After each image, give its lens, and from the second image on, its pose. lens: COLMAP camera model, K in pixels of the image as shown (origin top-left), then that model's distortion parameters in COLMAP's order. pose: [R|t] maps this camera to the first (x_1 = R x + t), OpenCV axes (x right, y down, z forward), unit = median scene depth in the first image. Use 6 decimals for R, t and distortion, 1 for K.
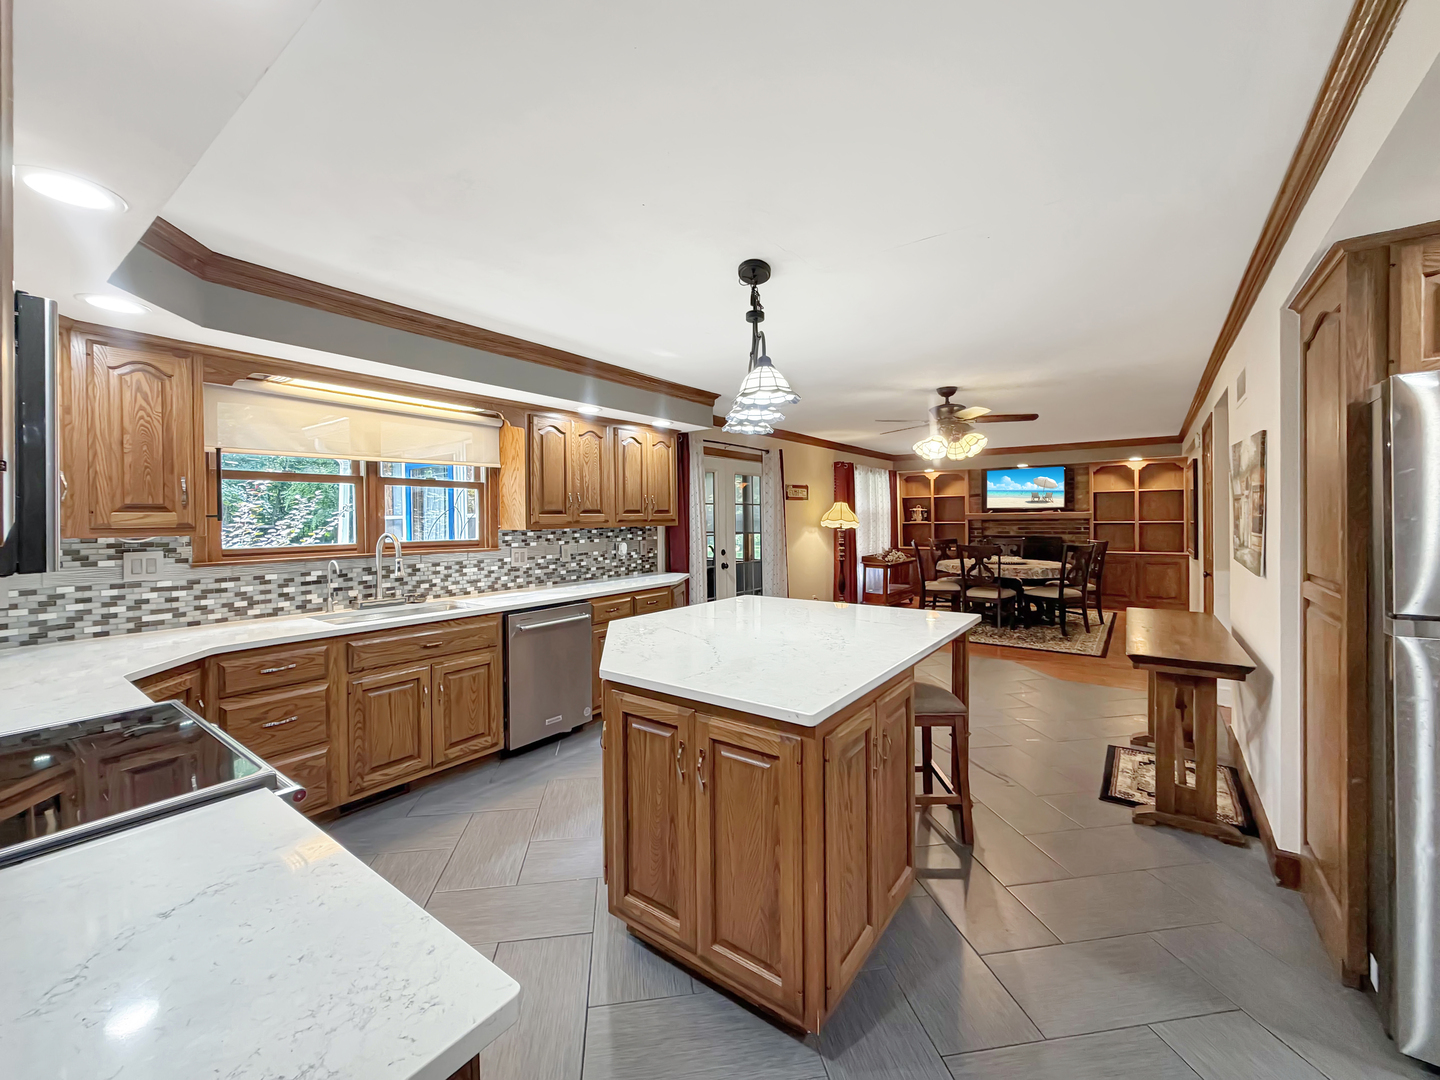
lens RADIAL K [[591.4, 0, 719.2], [0, 591.4, 516.5], [0, 0, 1]] dist [0.000895, -0.000121]
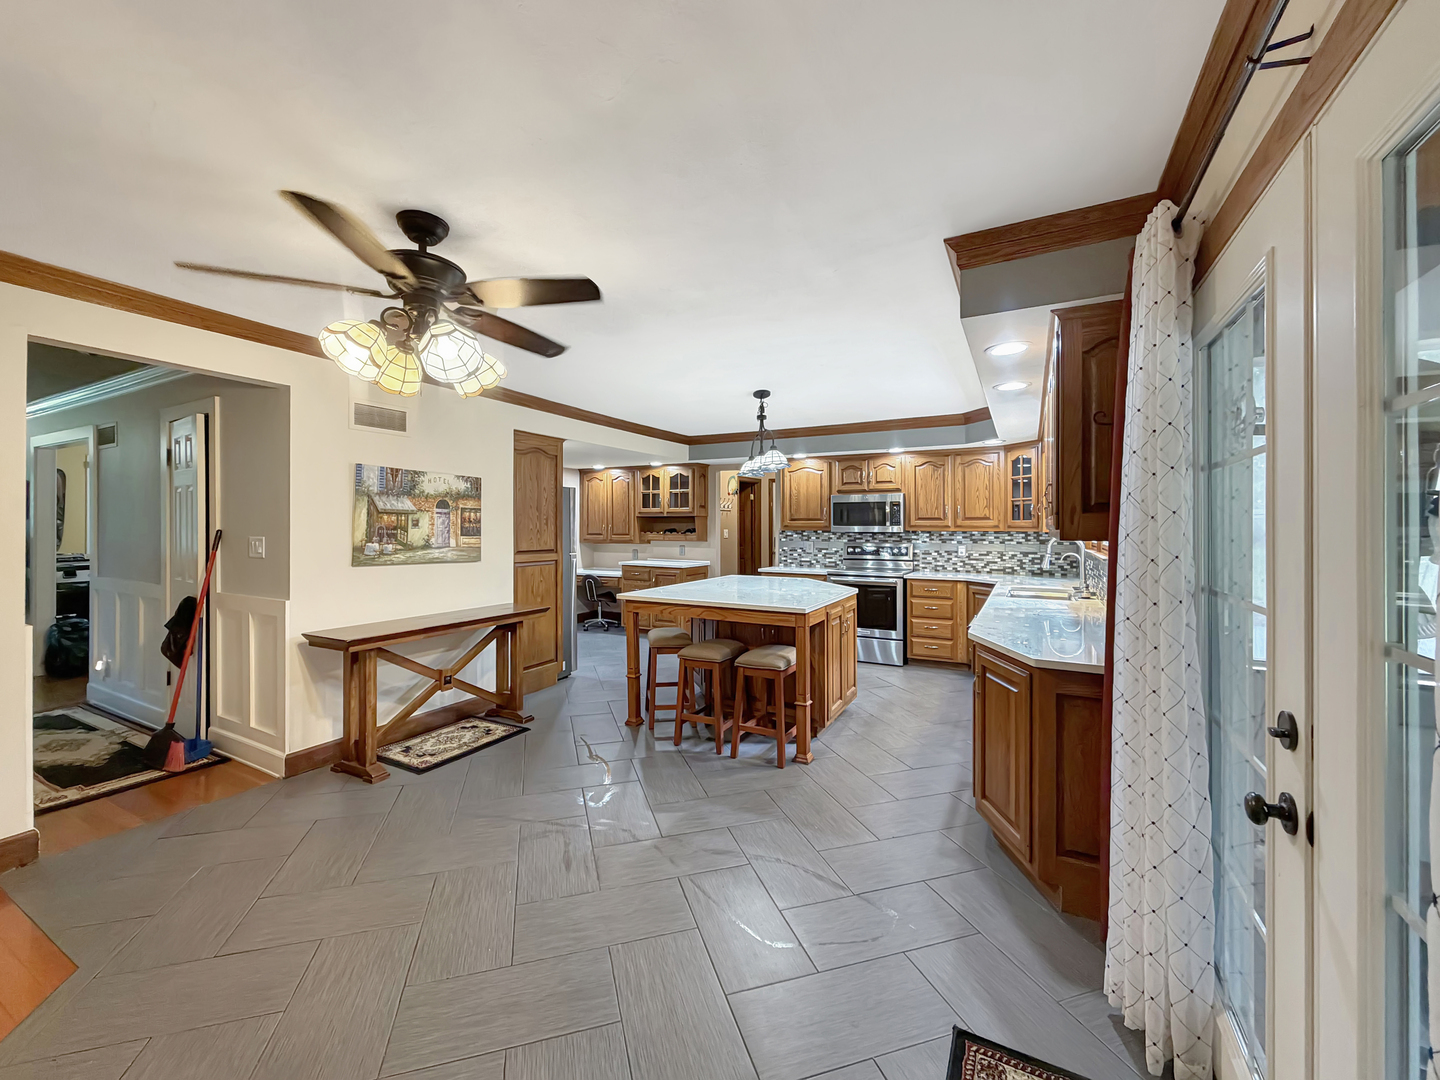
lens RADIAL K [[591.4, 0, 713.8], [0, 591.4, 525.7], [0, 0, 1]] dist [0.000895, -0.000121]
pose [[-0.989902, 0.005579, -0.141642, 0.259541], [0.005559, 0.999984, 0.000537, 0.003004], [0.141643, -0.000256, -0.989918, 1.567226]]
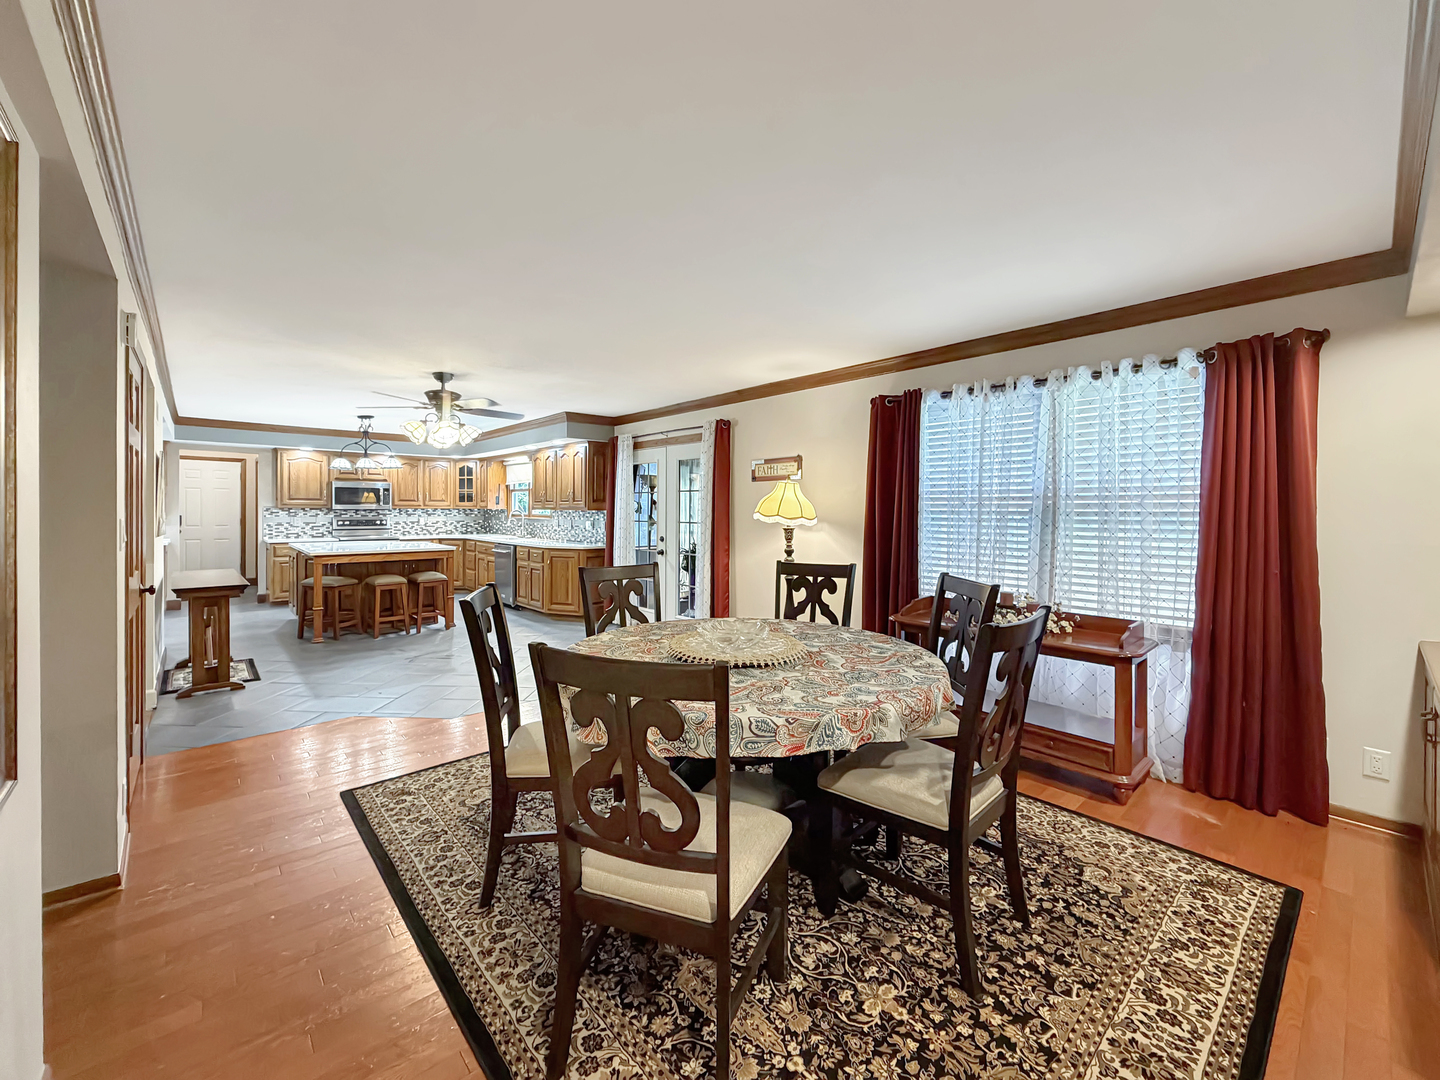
lens RADIAL K [[591.4, 0, 725.7], [0, 591.4, 520.2], [0, 0, 1]] dist [0.000895, -0.000121]
pose [[-0.198867, 0.026223, -0.979676, 1.380846], [-0.003915, 0.999613, 0.027551, -0.001820], [0.980019, 0.009315, -0.198687, 1.806847]]
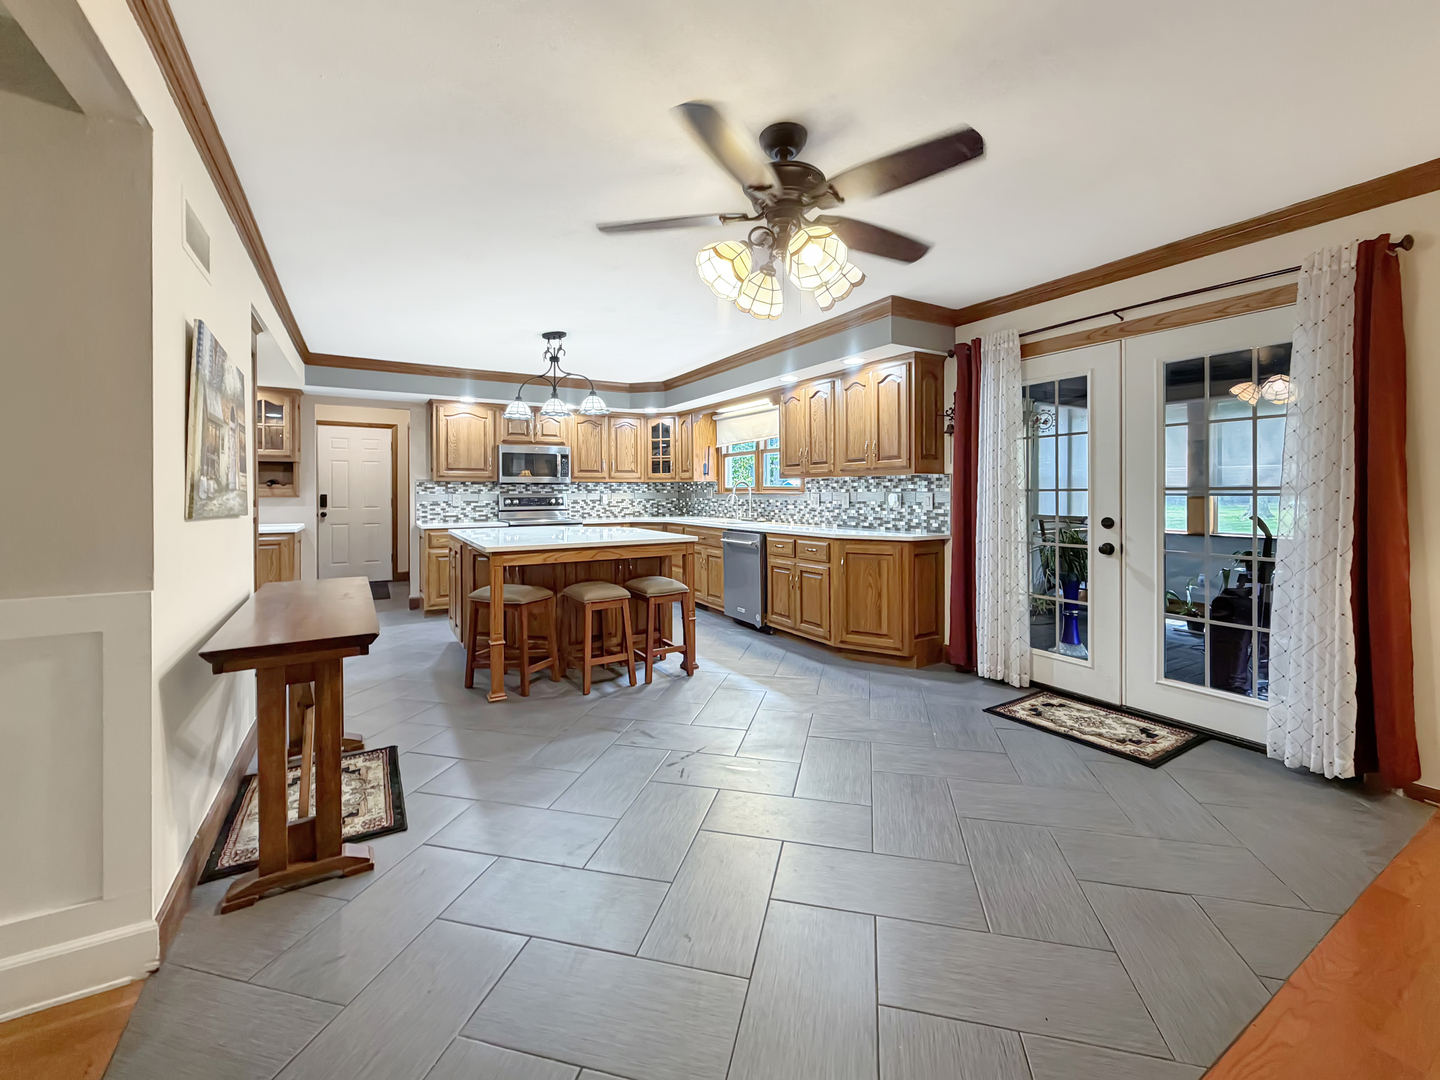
lens RADIAL K [[591.4, 0, 727.7], [0, 591.4, 501.8], [0, 0, 1]] dist [0.000895, -0.000121]
pose [[-0.372832, 0.025138, -0.927558, 0.861696], [0.008105, 0.999683, 0.023835, 0.036015], [0.927863, 0.001369, -0.372918, 1.208488]]
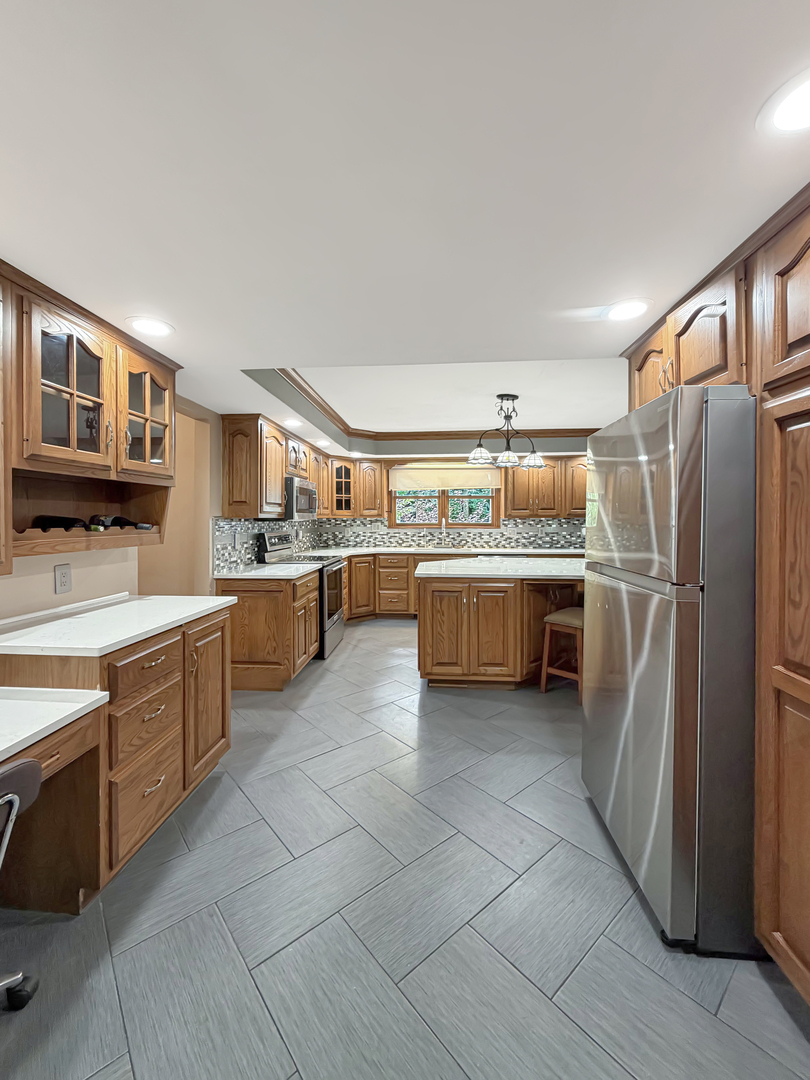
lens RADIAL K [[443.5, 0, 394.9], [0, 443.5, 533.1], [0, 0, 1]] dist [0.000895, -0.000121]
pose [[0.516717, 0.036136, -0.855394, 0.681680], [-0.001128, 0.999137, 0.041527, 0.008950], [0.856156, -0.020493, 0.516311, -0.100927]]
